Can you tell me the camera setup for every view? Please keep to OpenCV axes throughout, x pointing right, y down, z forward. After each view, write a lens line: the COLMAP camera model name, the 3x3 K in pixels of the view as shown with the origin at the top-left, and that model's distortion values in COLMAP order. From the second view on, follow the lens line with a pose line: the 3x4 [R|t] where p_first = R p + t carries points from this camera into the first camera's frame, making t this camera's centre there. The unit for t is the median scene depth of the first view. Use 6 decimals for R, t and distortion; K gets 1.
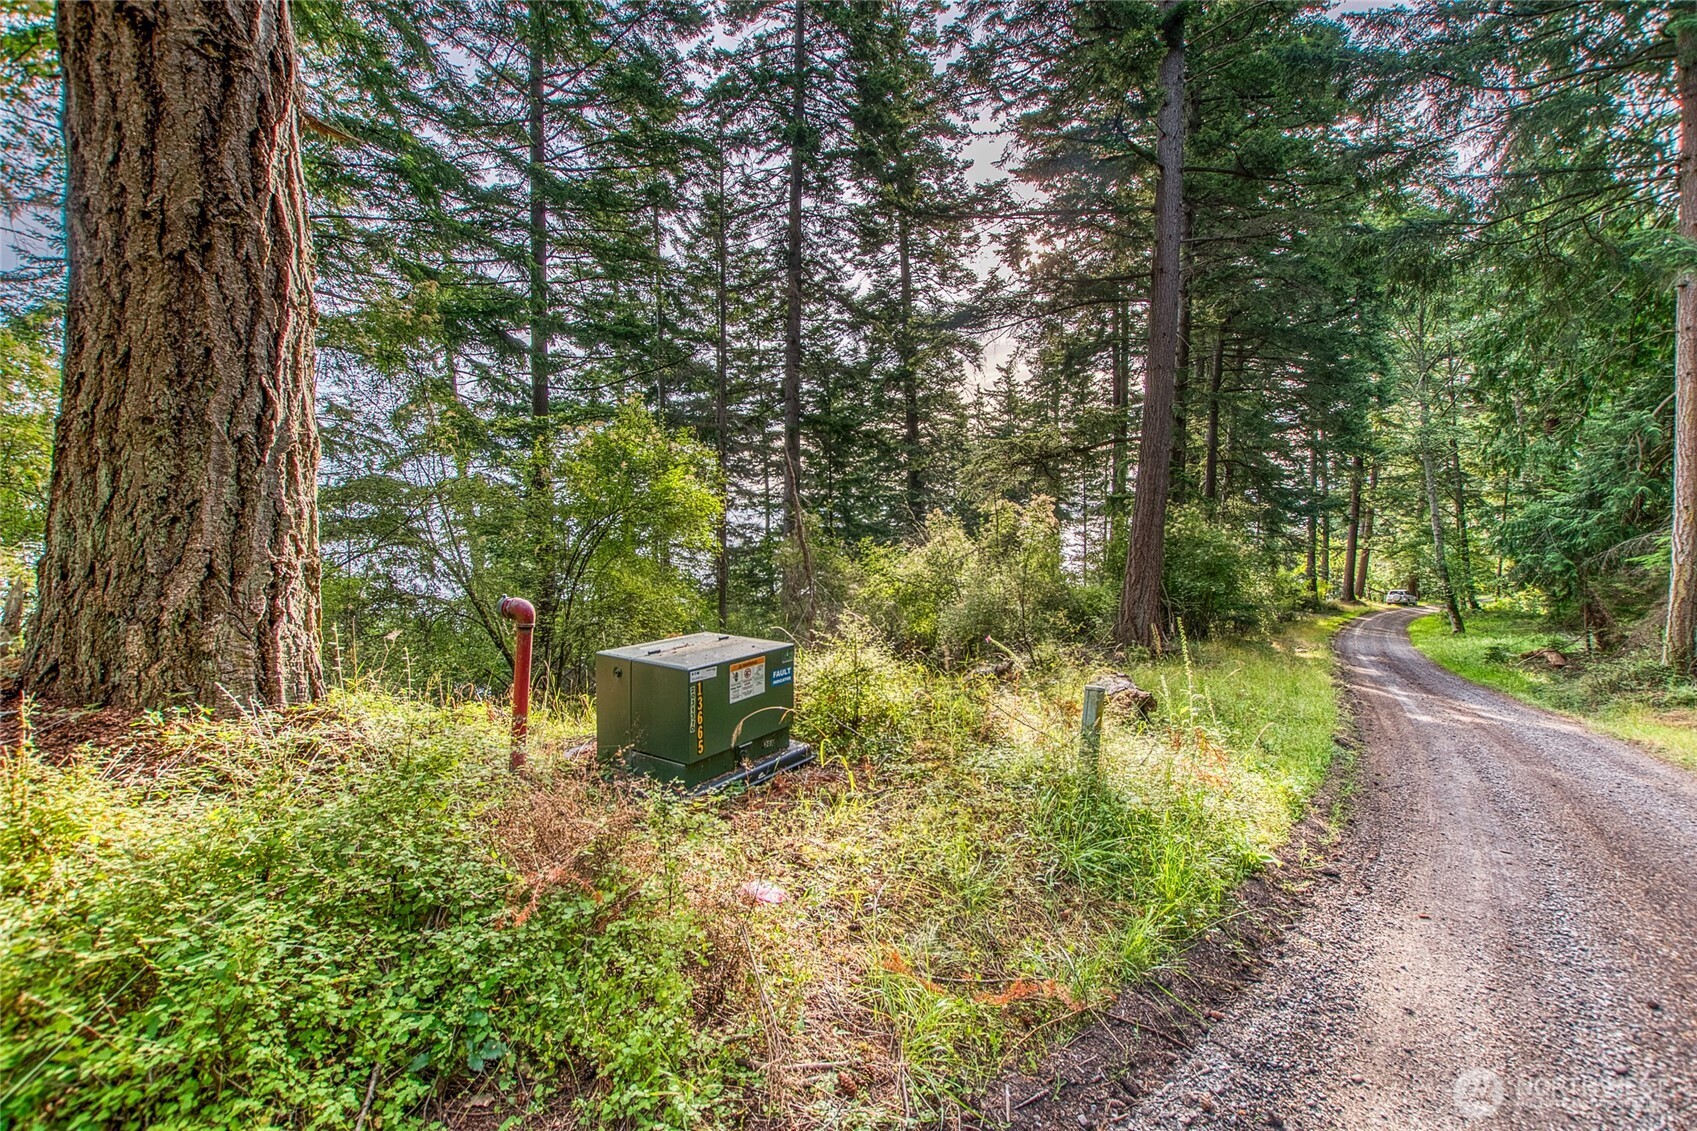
lens RADIAL K [[740.2, 0, 847.0], [0, 740.2, 565.6], [0, 0, 1]] dist [-0.019086, 0.003115]
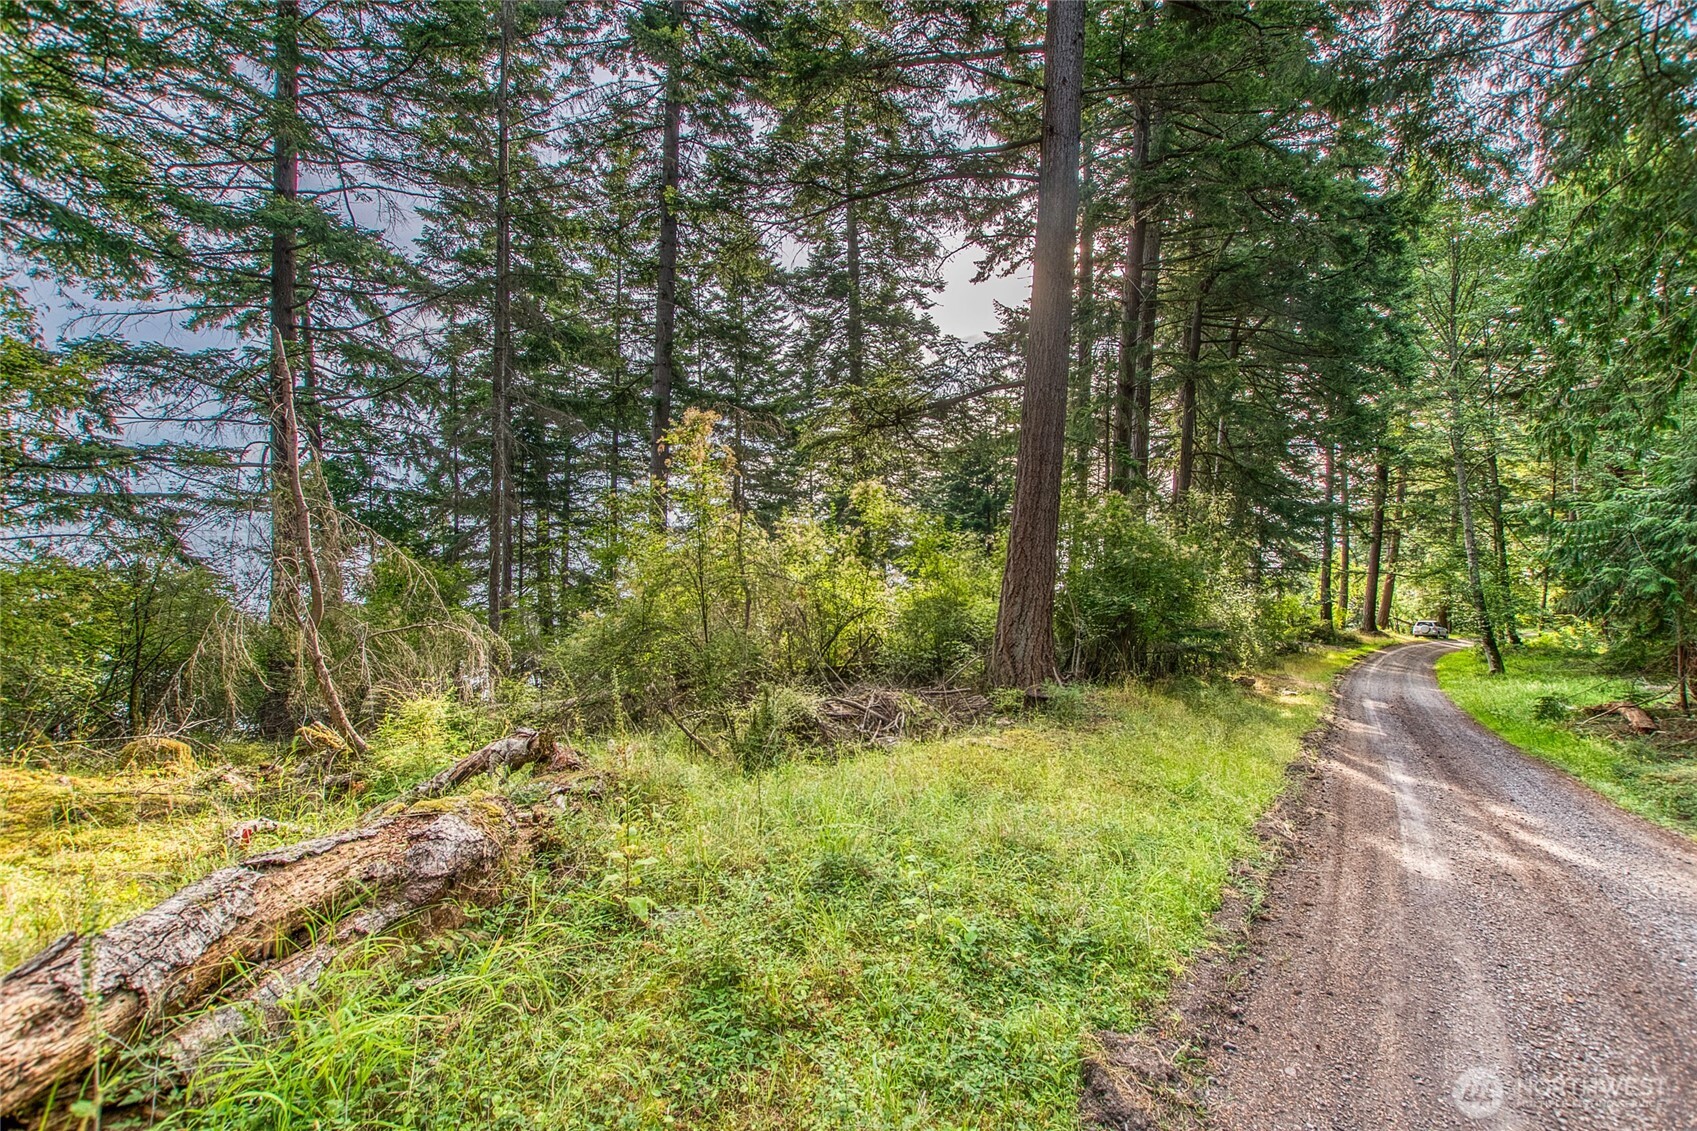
lens RADIAL K [[740.2, 0, 849.5], [0, 740.2, 569.3], [0, 0, 1]] dist [-0.019086, 0.003115]
pose [[0.999380, 0.022269, -0.027278, 0.092820], [-0.022825, 0.999534, -0.020258, 0.006053], [0.026815, 0.020868, 0.999423, 0.113708]]
